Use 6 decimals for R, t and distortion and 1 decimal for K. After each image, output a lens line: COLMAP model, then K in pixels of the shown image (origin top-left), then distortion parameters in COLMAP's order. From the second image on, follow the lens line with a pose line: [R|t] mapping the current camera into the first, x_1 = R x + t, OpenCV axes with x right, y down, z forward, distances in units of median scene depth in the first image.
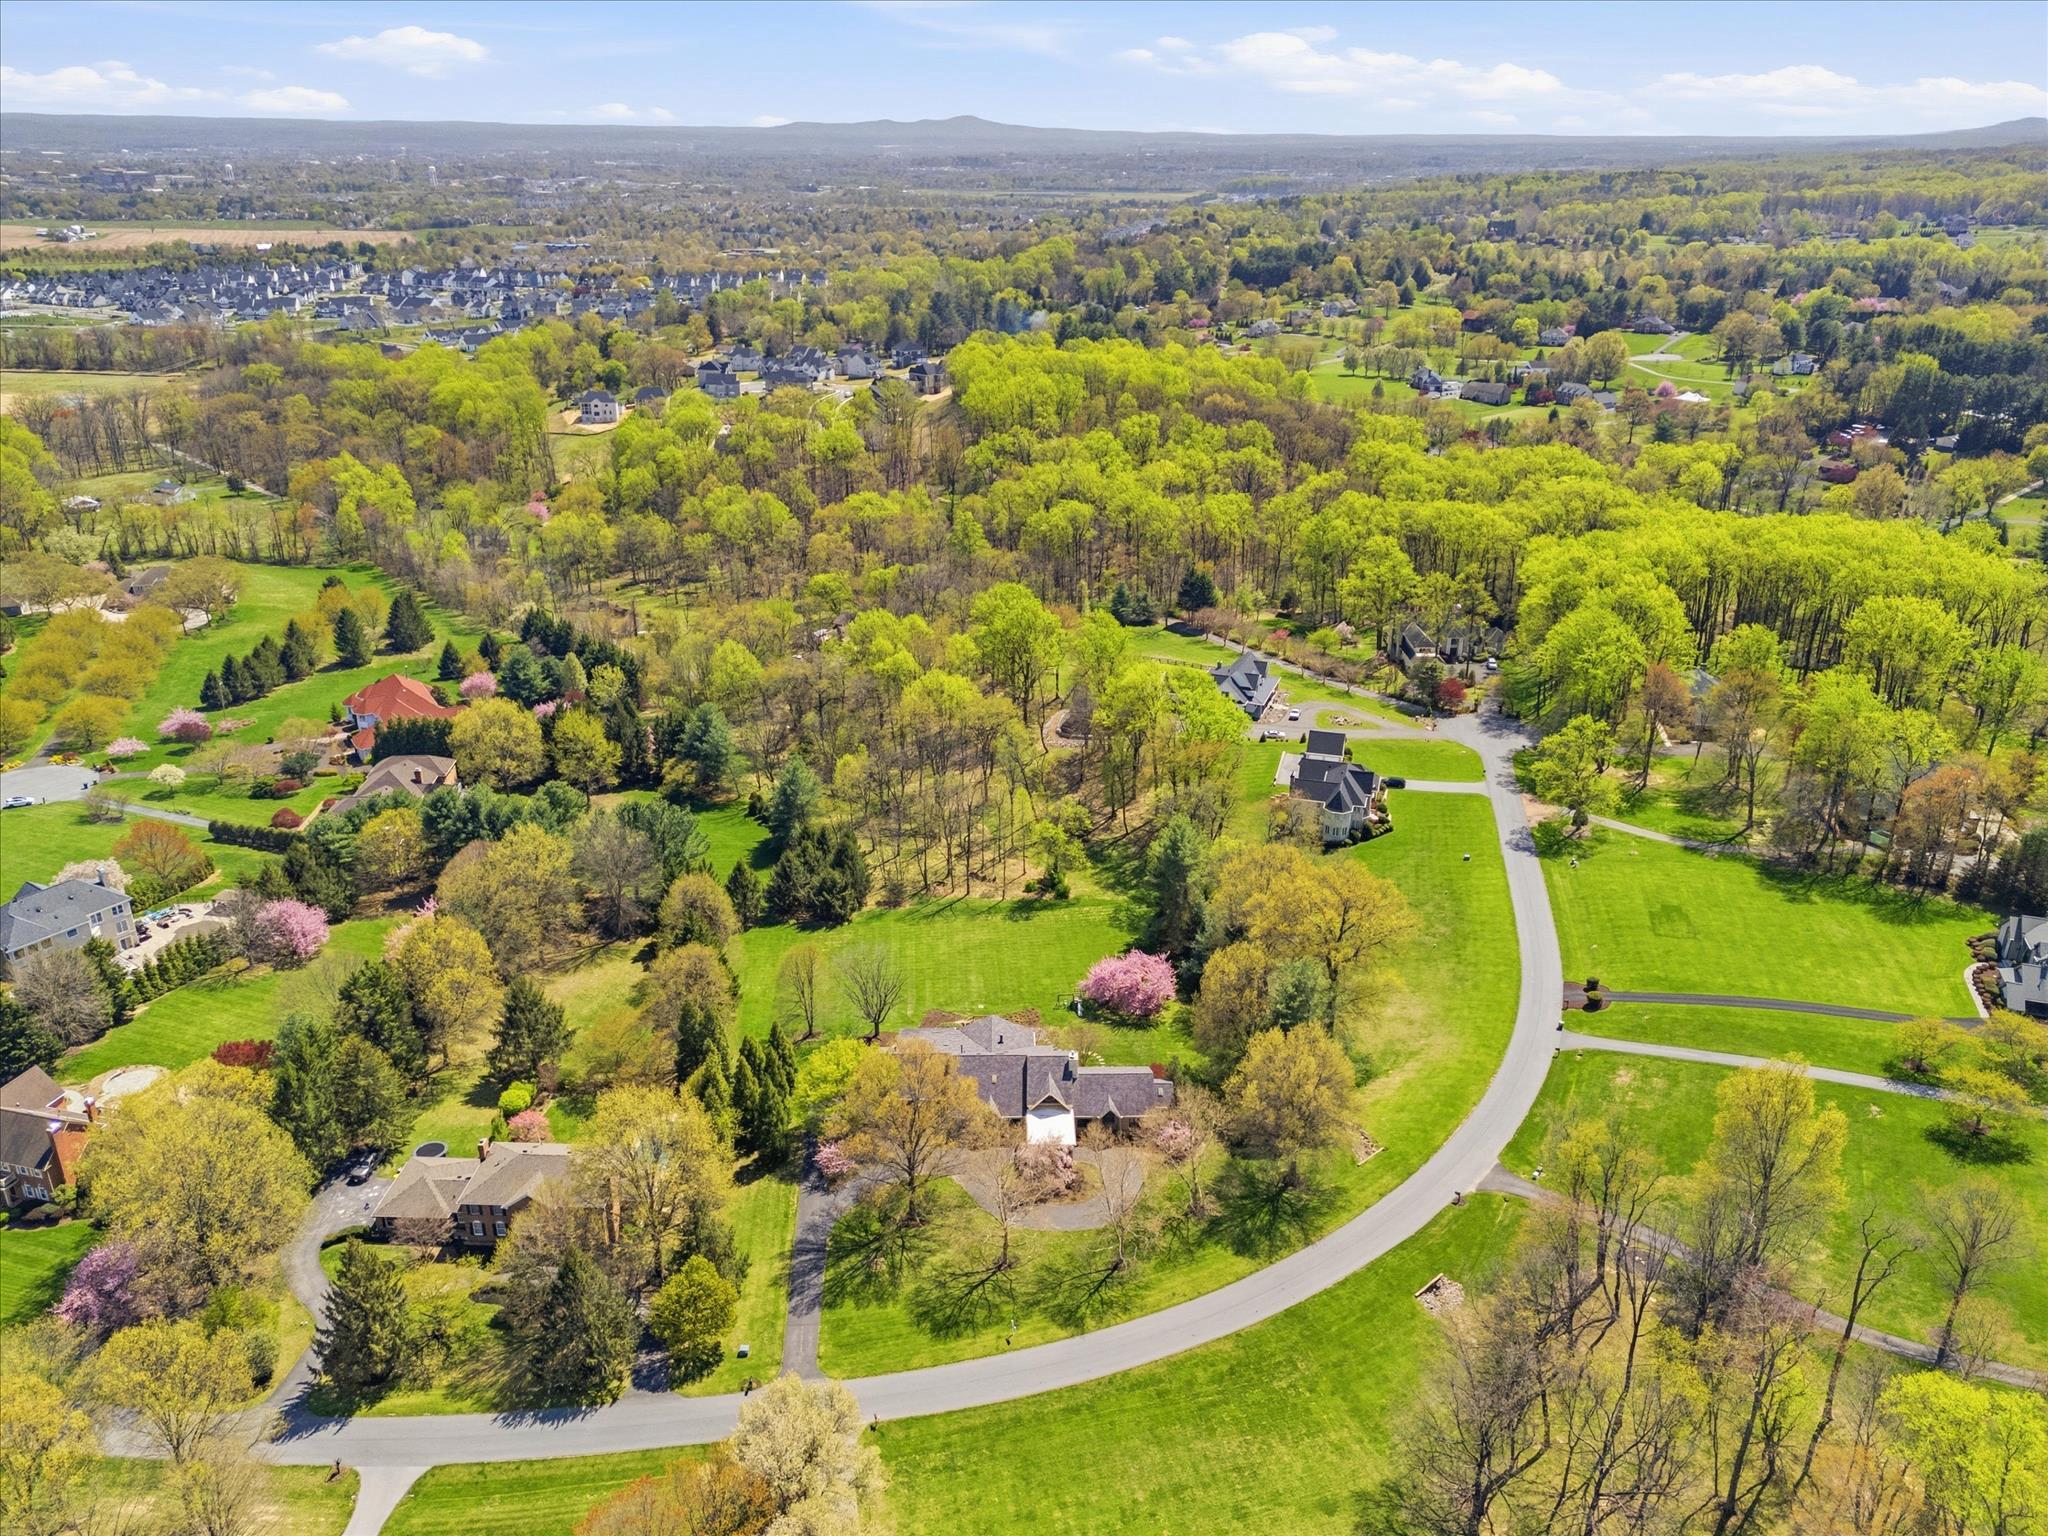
lens RADIAL K [[1506.7, 0, 1029.7], [0, 1506.7, 761.7], [0, 0, 1]] dist [0.046438, -0.032556]
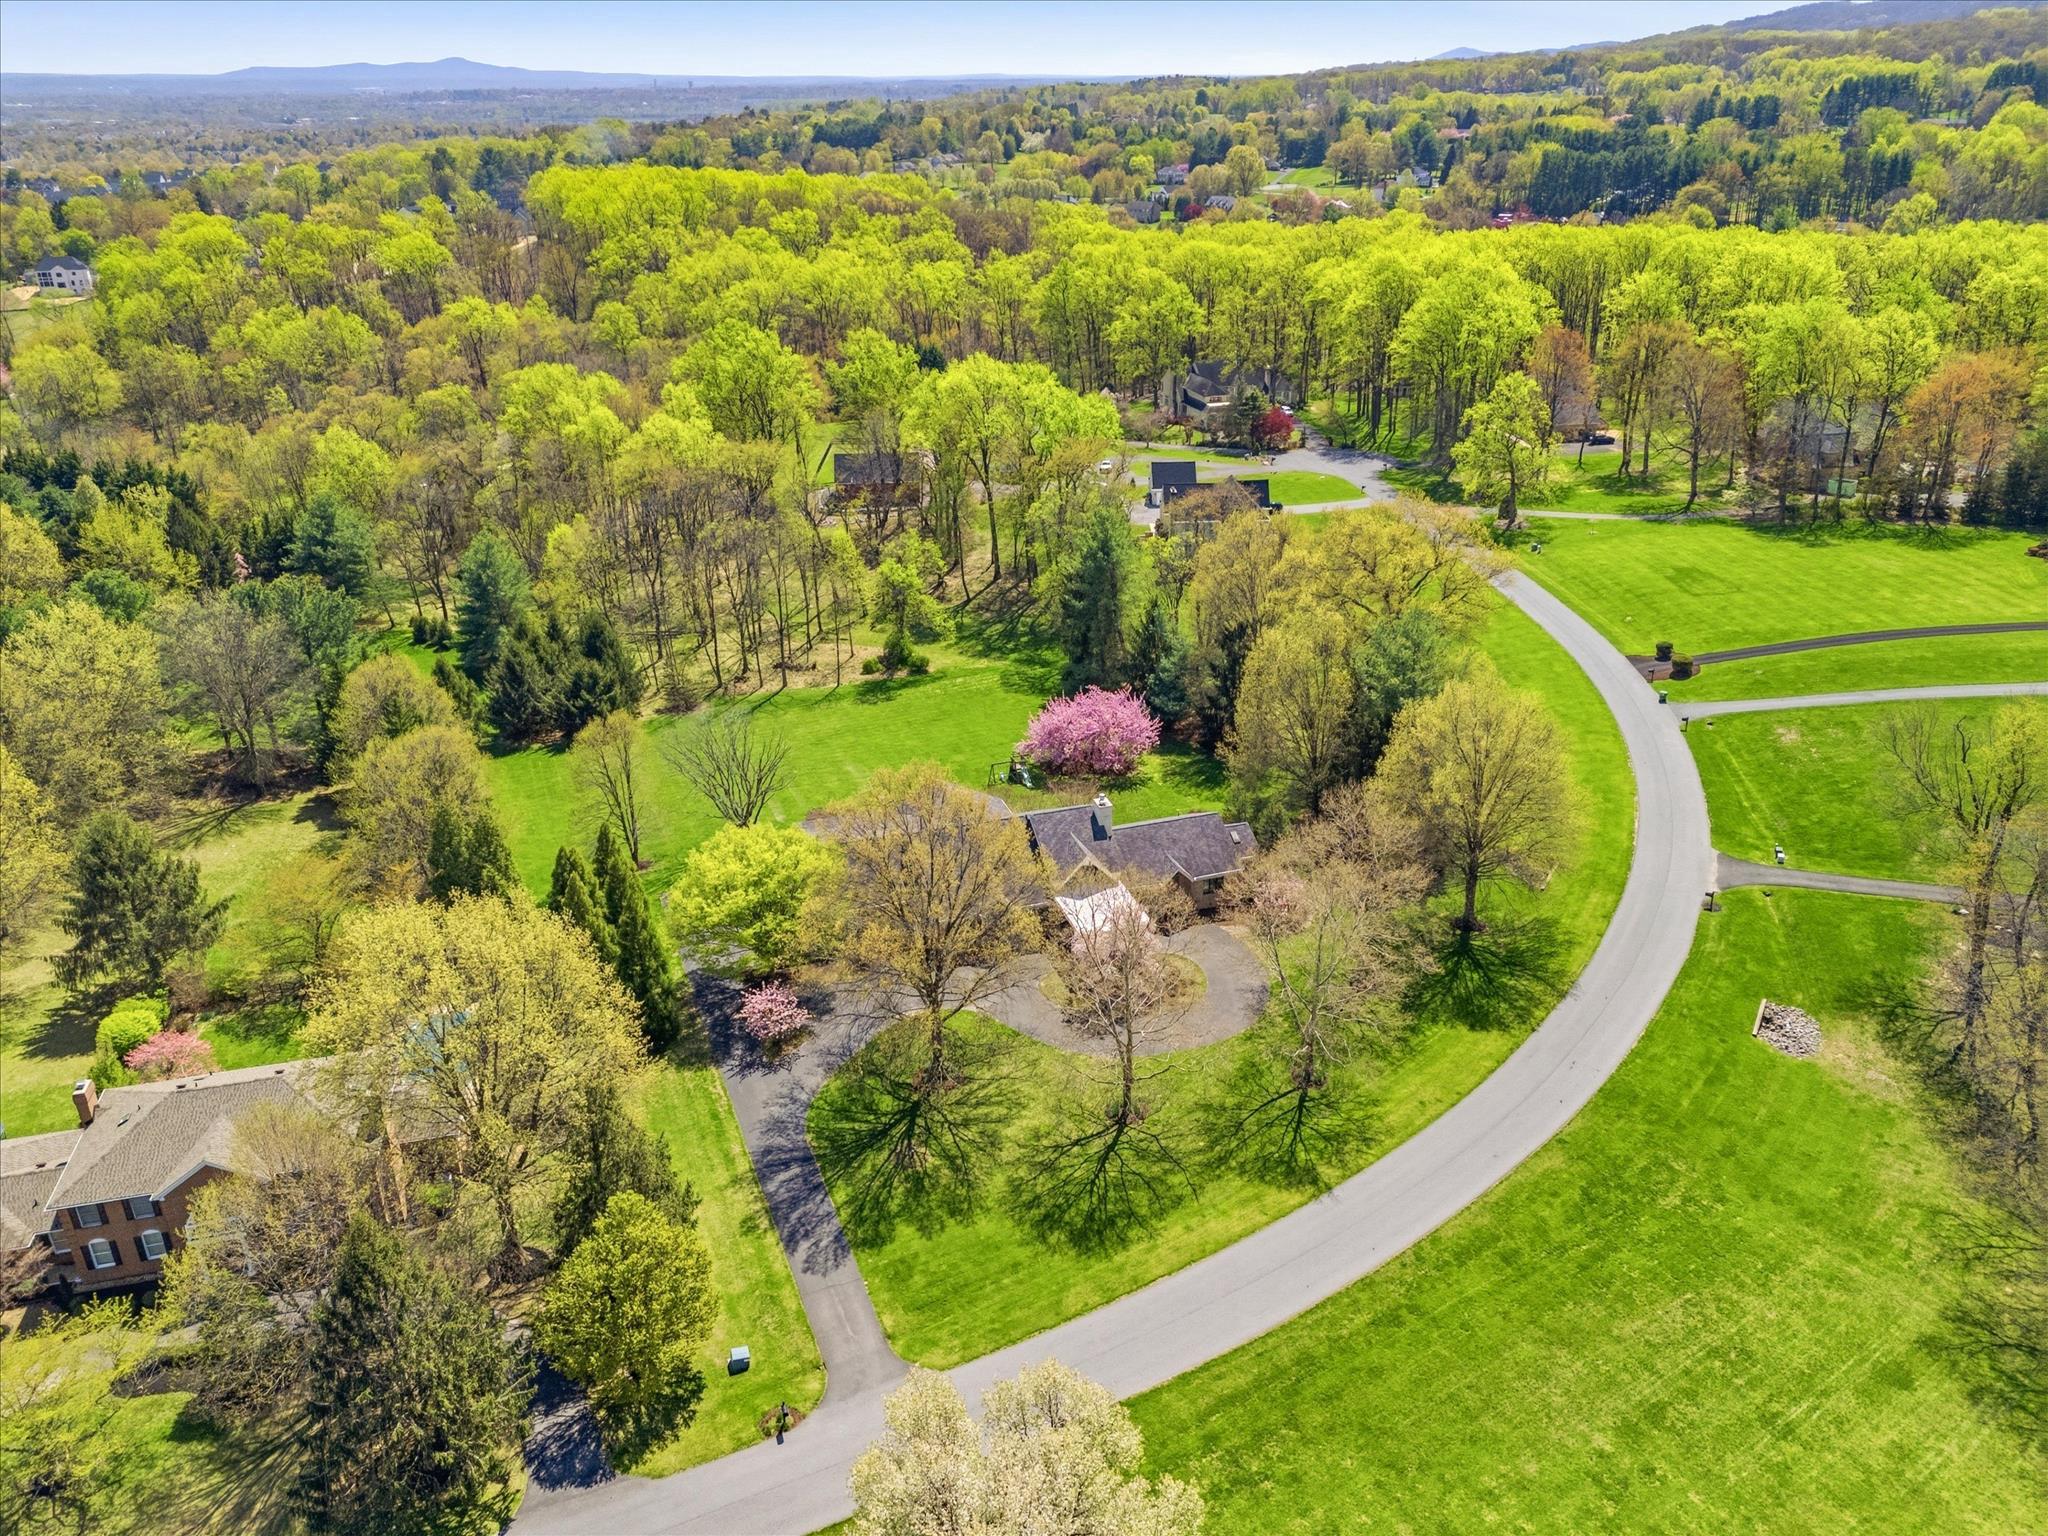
lens RADIAL K [[1506.7, 0, 1029.7], [0, 1506.7, 761.7], [0, 0, 1]] dist [0.046438, -0.032556]
pose [[0.957000, -0.133791, 0.257392, -0.152273], [0.126354, 0.990950, 0.045298, 0.137771], [-0.261123, -0.010828, 0.965245, 0.374059]]
